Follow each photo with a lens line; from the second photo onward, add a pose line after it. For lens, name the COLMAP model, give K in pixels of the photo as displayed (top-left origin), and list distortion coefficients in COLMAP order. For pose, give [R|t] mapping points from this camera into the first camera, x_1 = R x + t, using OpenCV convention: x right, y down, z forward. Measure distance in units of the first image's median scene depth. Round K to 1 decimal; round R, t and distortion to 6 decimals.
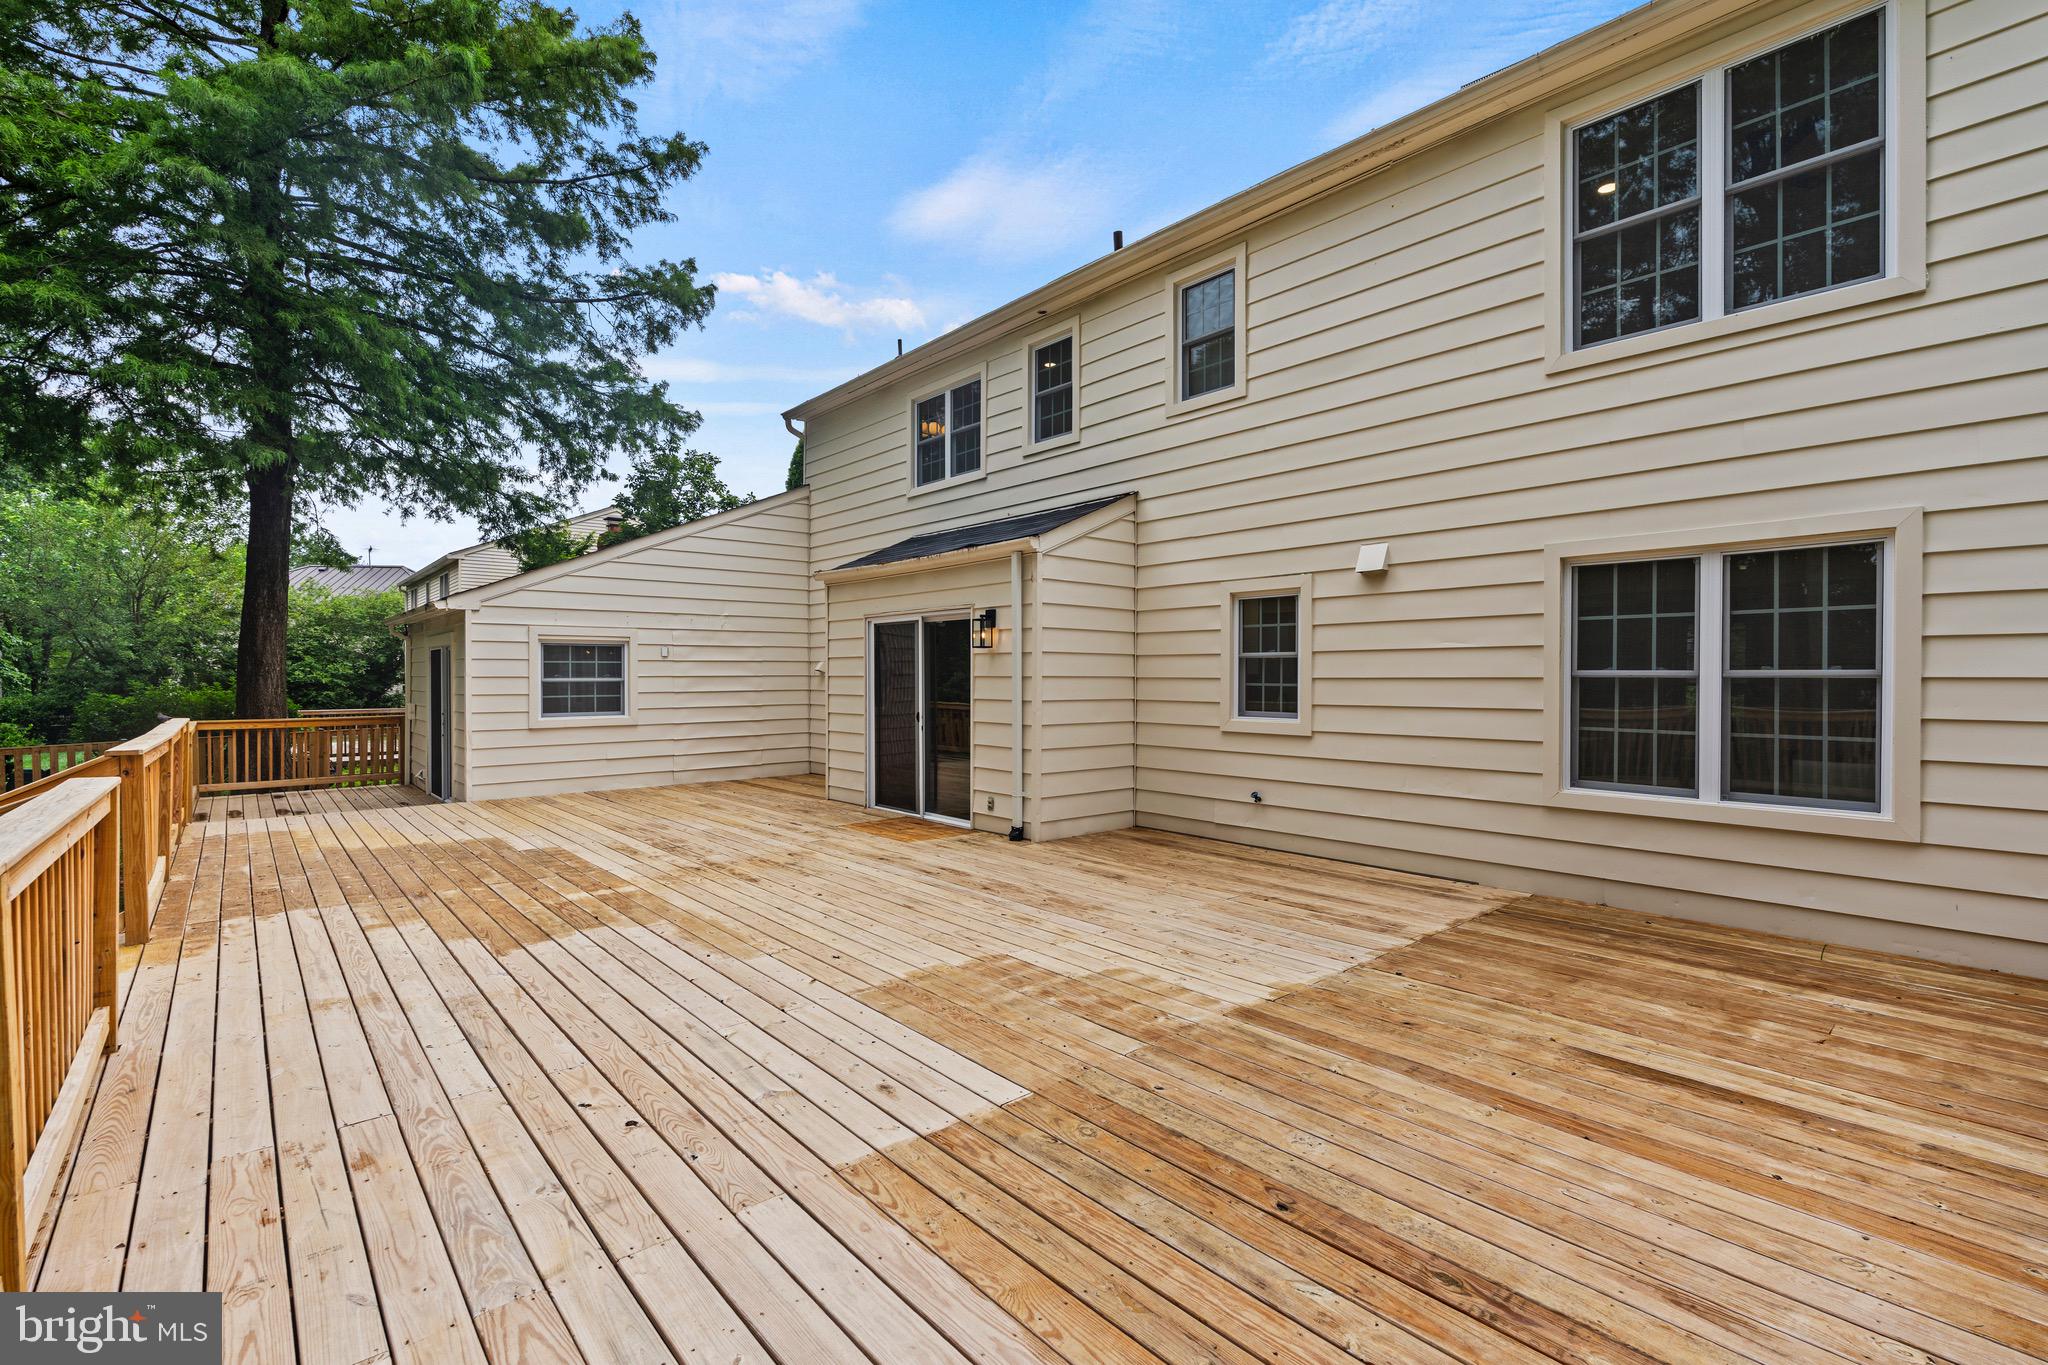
lens RADIAL K [[899.5, 0, 1028.5], [0, 899.5, 673.1], [0, 0, 1]] dist [-0.004361, 0.000660]
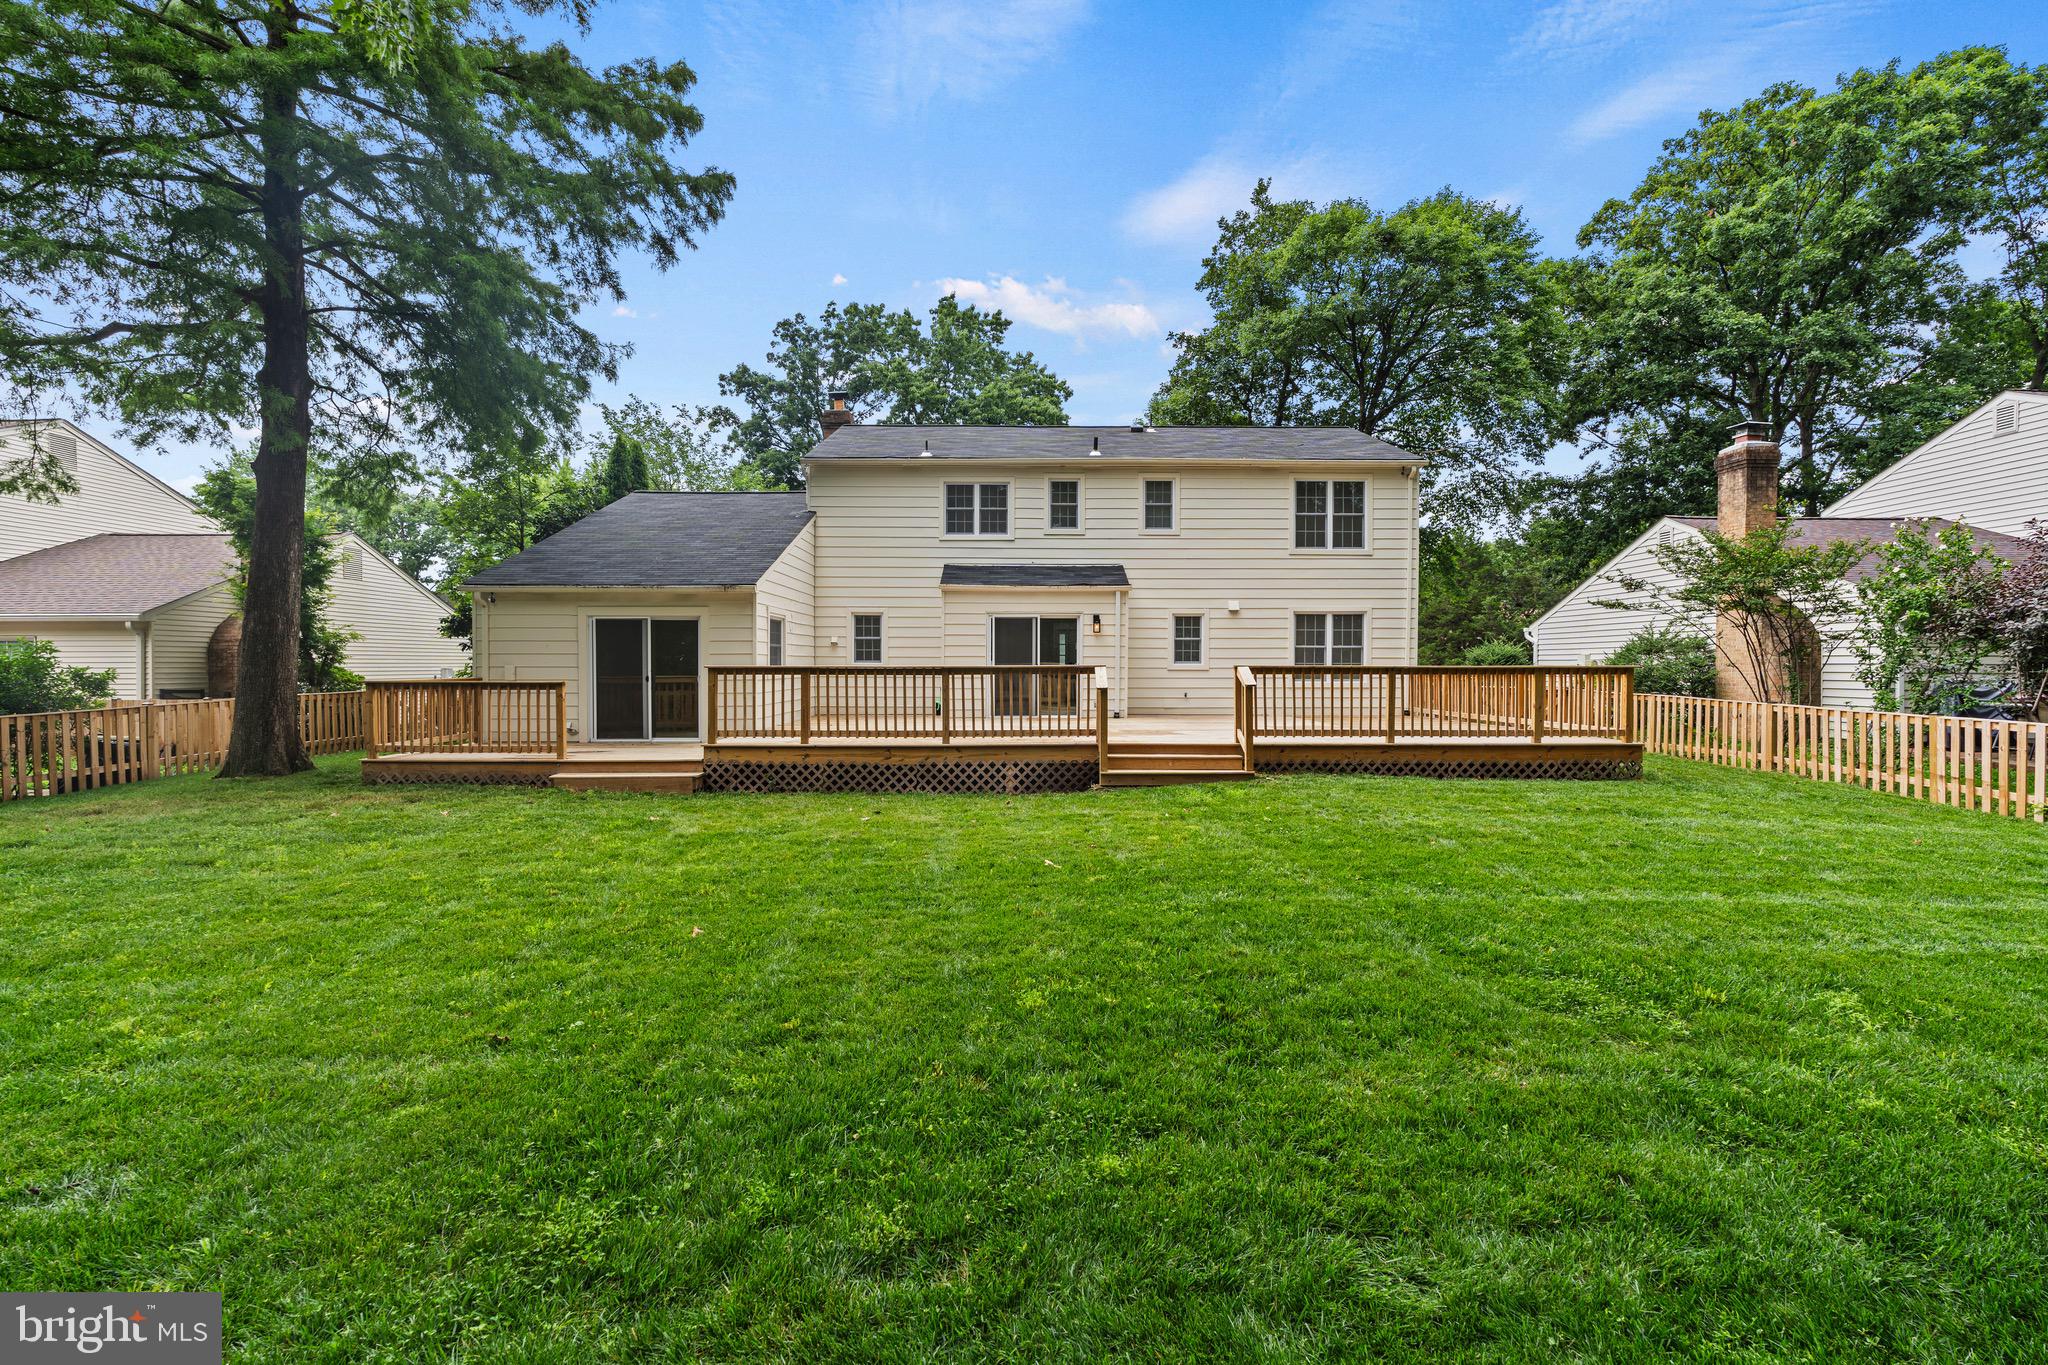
lens RADIAL K [[899.5, 0, 1036.2], [0, 899.5, 682.4], [0, 0, 1]] dist [-0.004361, 0.000660]
pose [[0.643202, -0.011231, 0.765614, -1.955025], [-0.000331, 0.999888, 0.014946, 0.065468], [-0.765696, -0.009867, 0.643127, -0.307043]]
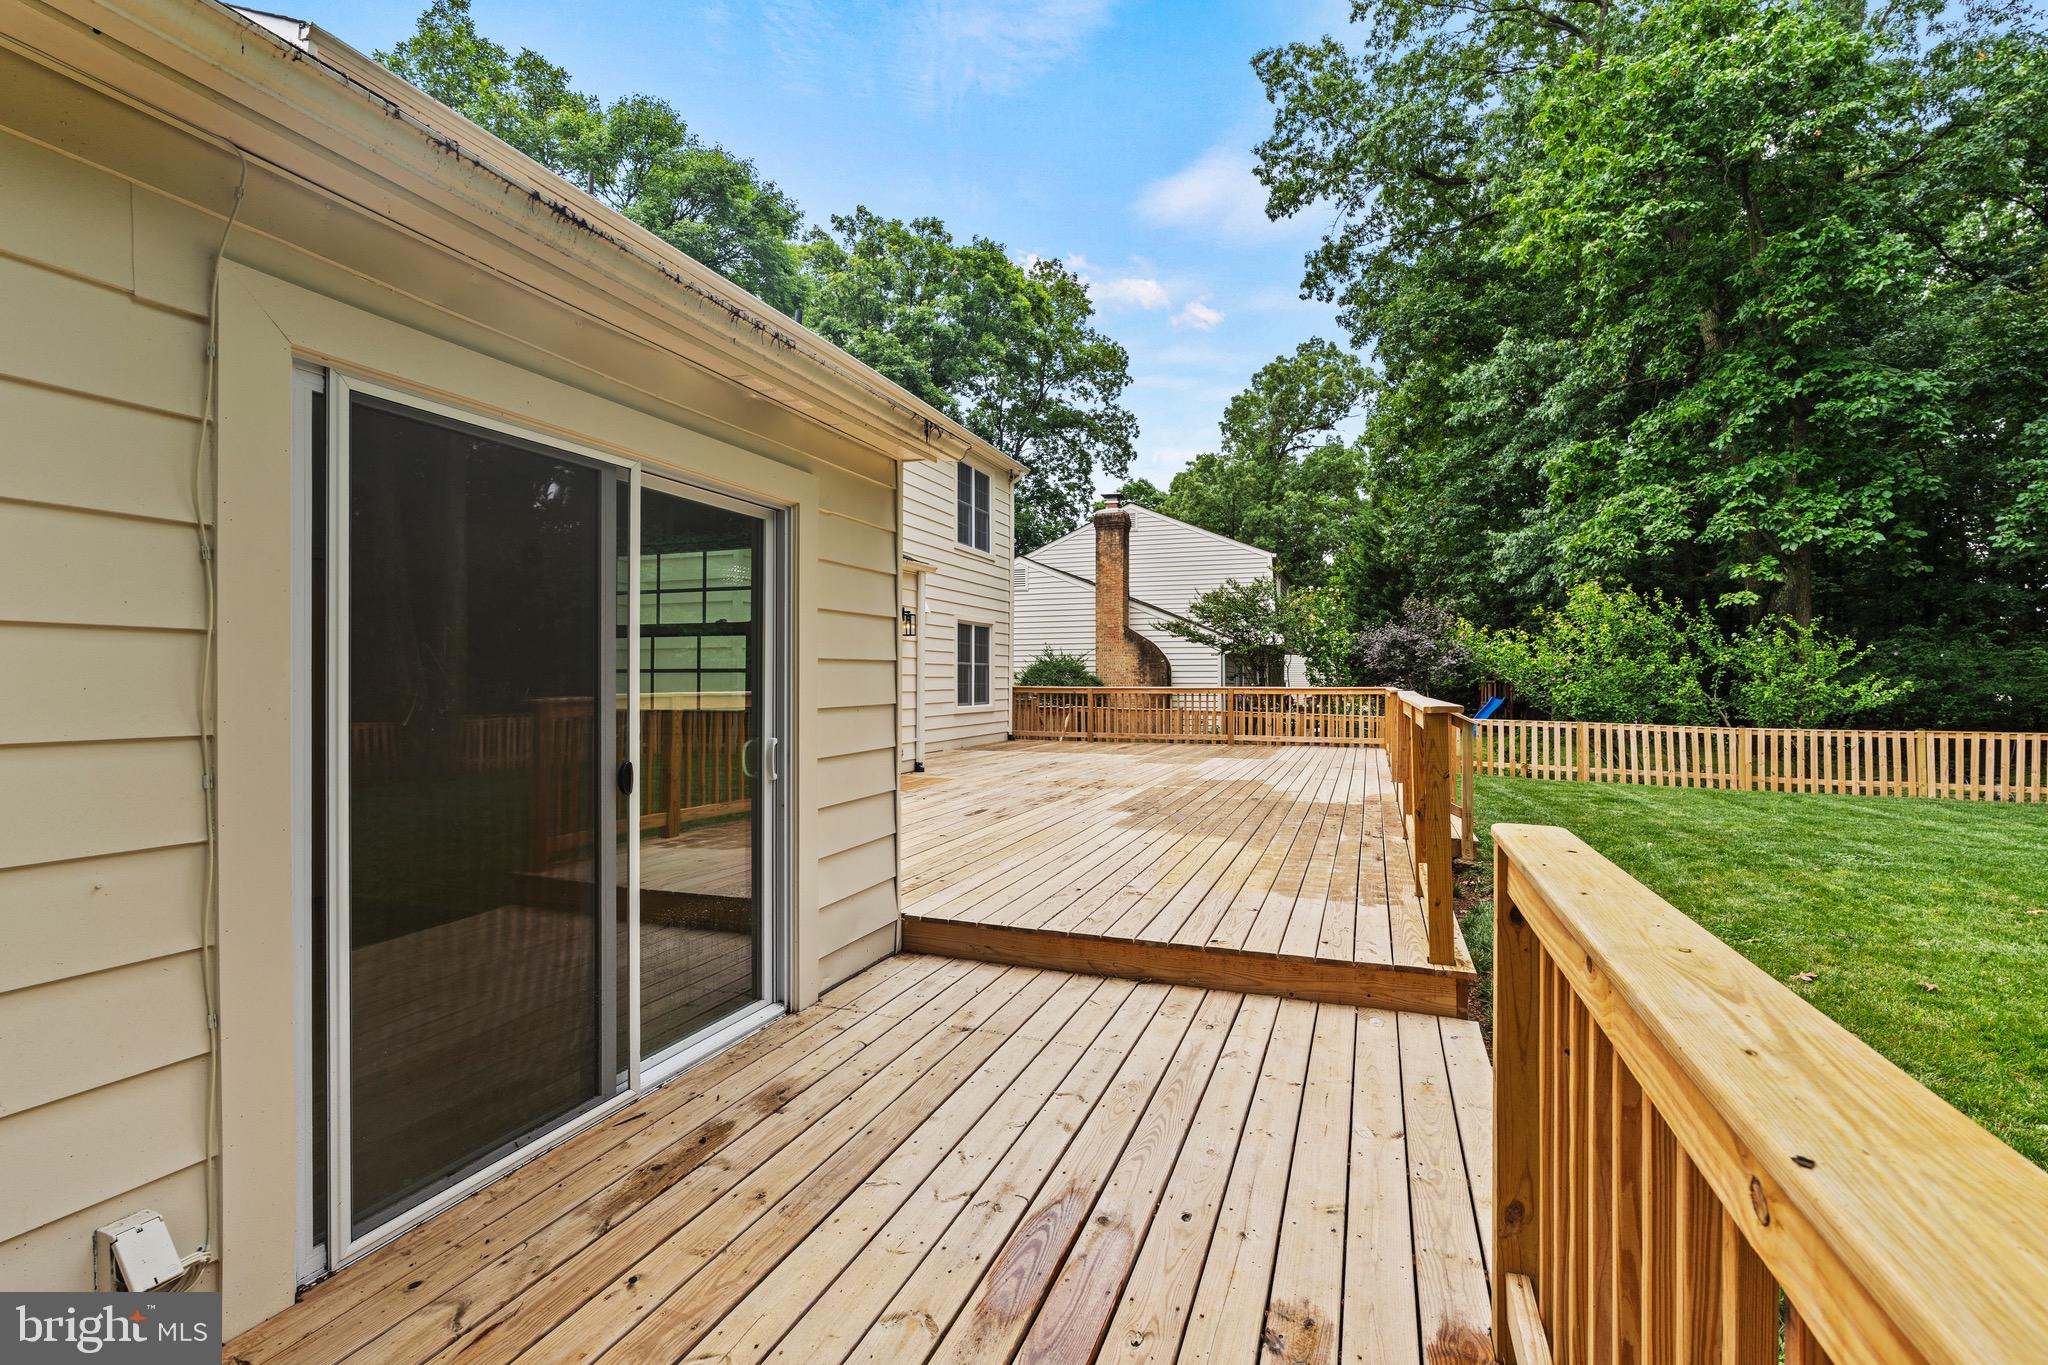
lens RADIAL K [[899.5, 0, 1027.0], [0, 899.5, 676.3], [0, 0, 1]] dist [-0.004361, 0.000660]
pose [[-0.466495, 0.007065, 0.884495, -1.414326], [0.001389, 0.999973, -0.007255, 0.045829], [-0.884523, -0.002155, -0.466492, 1.581489]]
